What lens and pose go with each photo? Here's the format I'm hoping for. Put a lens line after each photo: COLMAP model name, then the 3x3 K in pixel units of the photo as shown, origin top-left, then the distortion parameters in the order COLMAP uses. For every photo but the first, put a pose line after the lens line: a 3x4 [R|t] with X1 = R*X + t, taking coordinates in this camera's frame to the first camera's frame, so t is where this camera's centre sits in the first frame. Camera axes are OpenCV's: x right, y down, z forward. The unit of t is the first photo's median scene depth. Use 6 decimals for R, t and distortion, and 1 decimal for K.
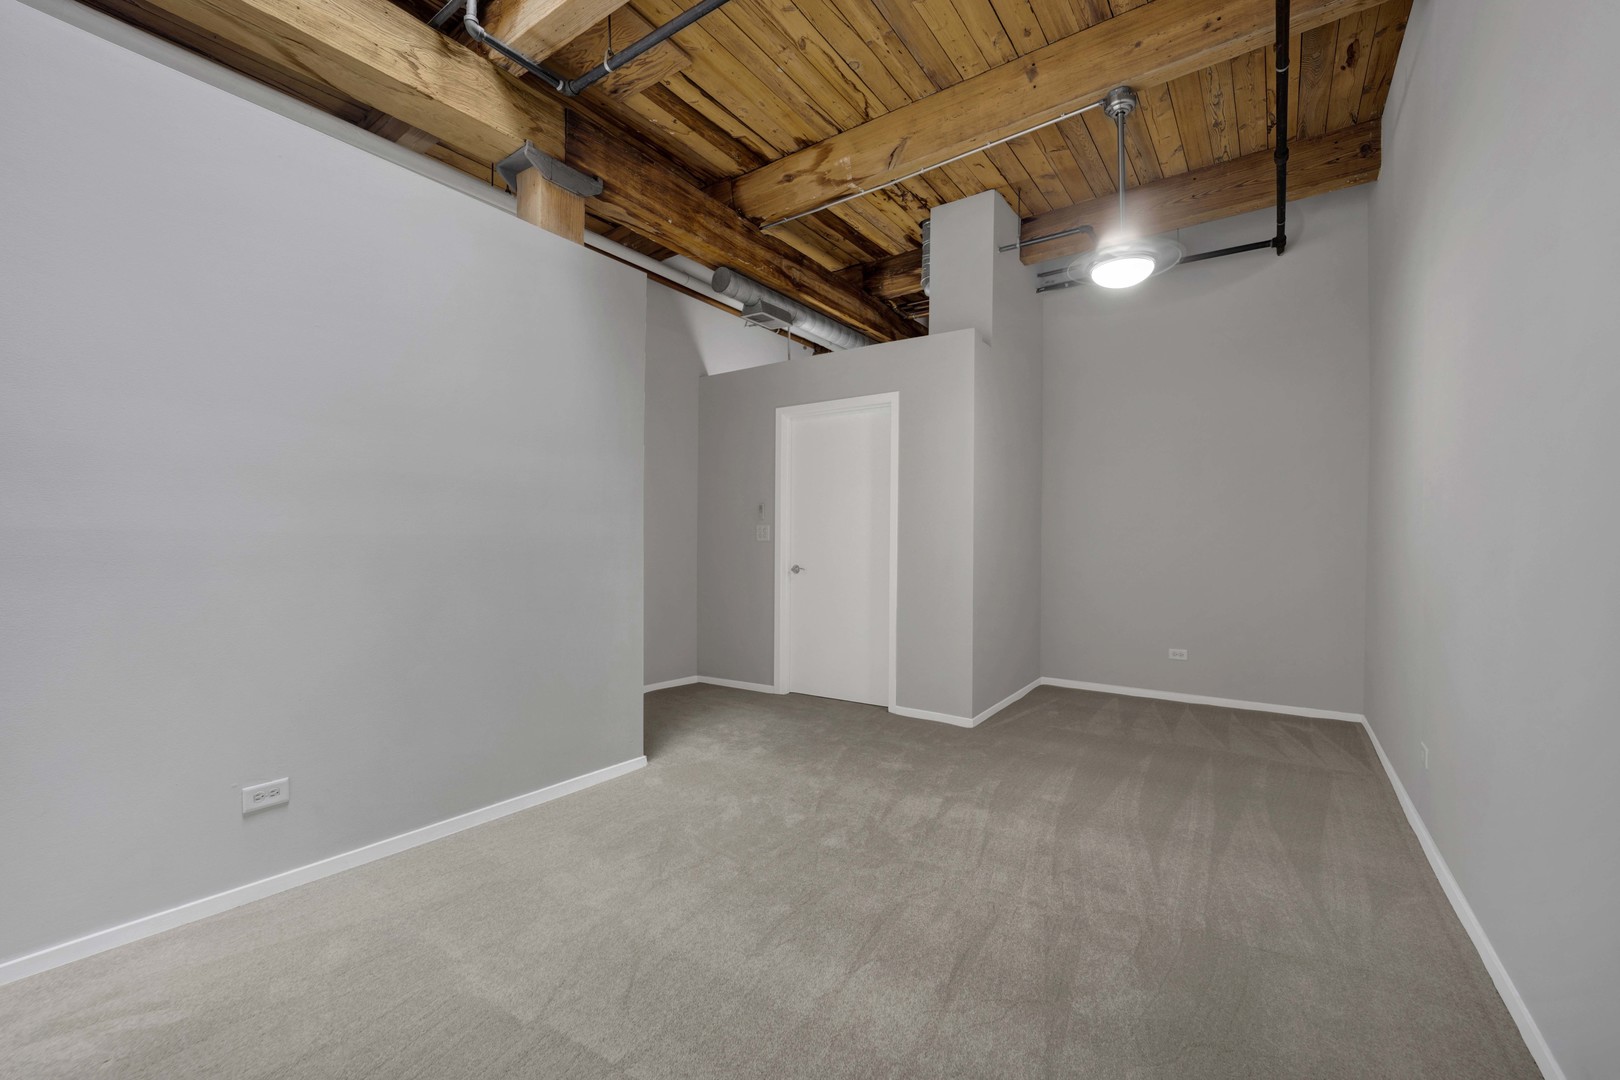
lens RADIAL K [[618.1, 0, 704.9], [0, 618.1, 537.4], [0, 0, 1]] dist [-0.015655, -0.002194]
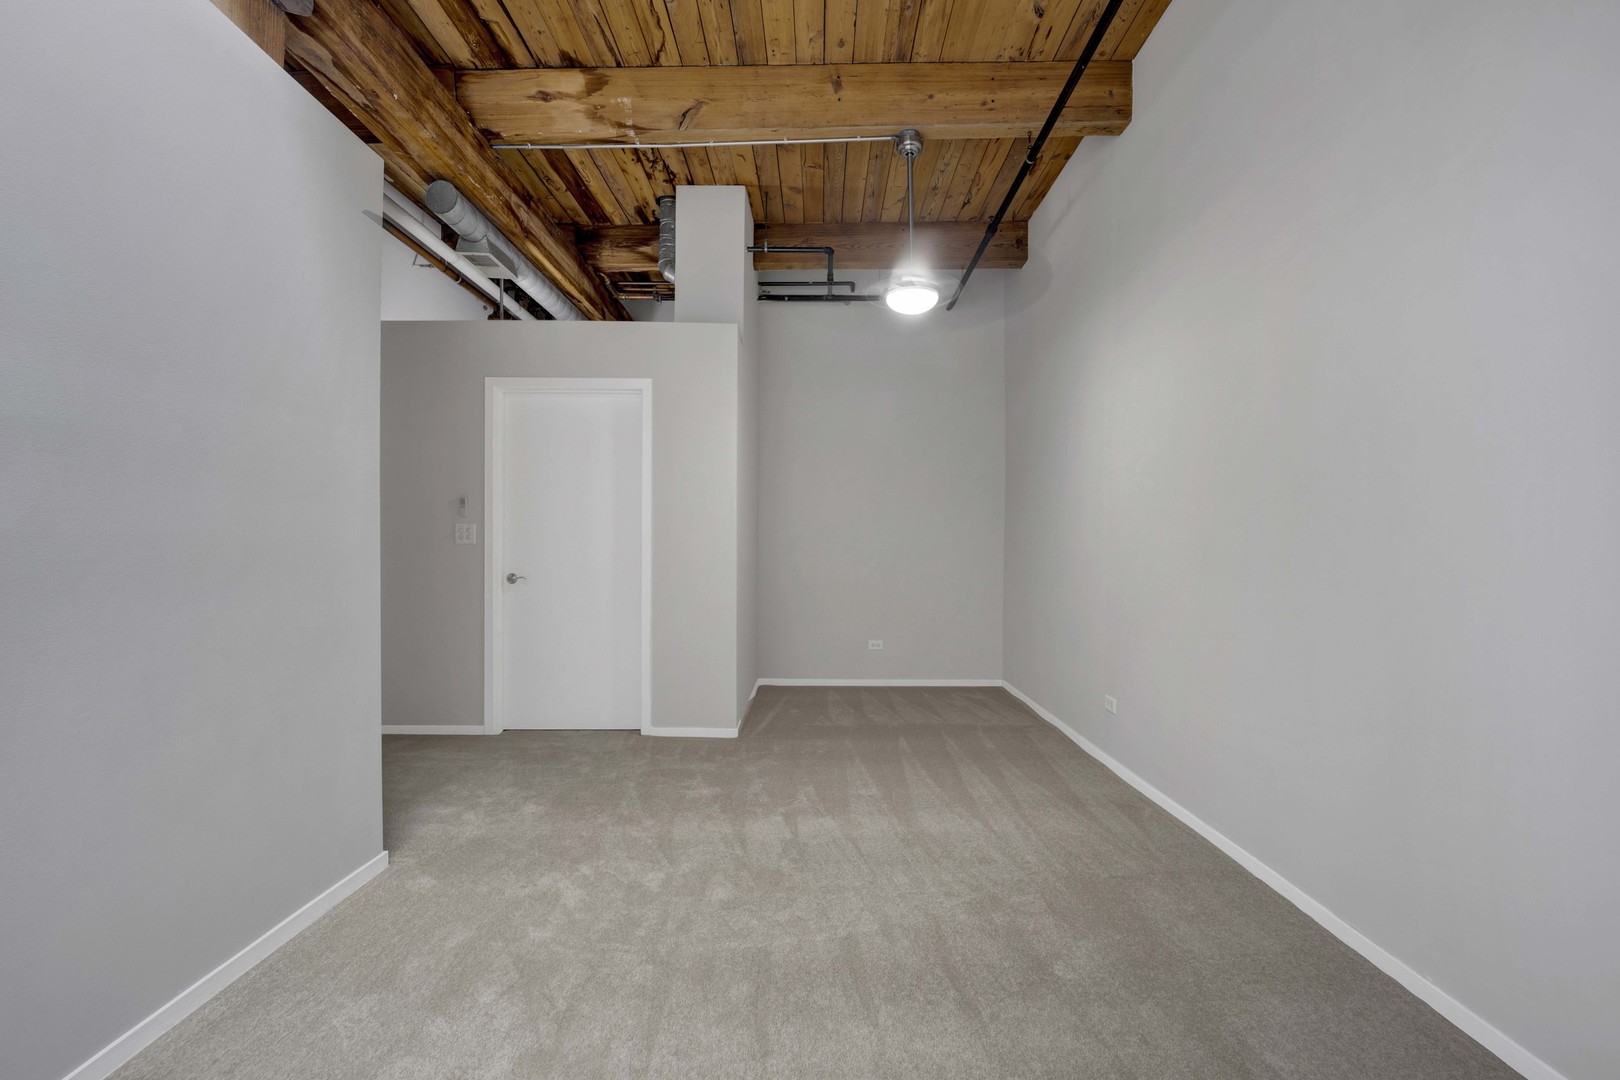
lens RADIAL K [[689.8, 0, 732.3], [0, 689.8, 547.4], [0, 0, 1]] dist [-0.019508, -0.001724]
pose [[0.810457, 0.000481, 0.585798, -0.243082], [-0.007229, 0.999932, 0.009182, -0.000186], [-0.585754, -0.011676, 0.810405, 0.151143]]
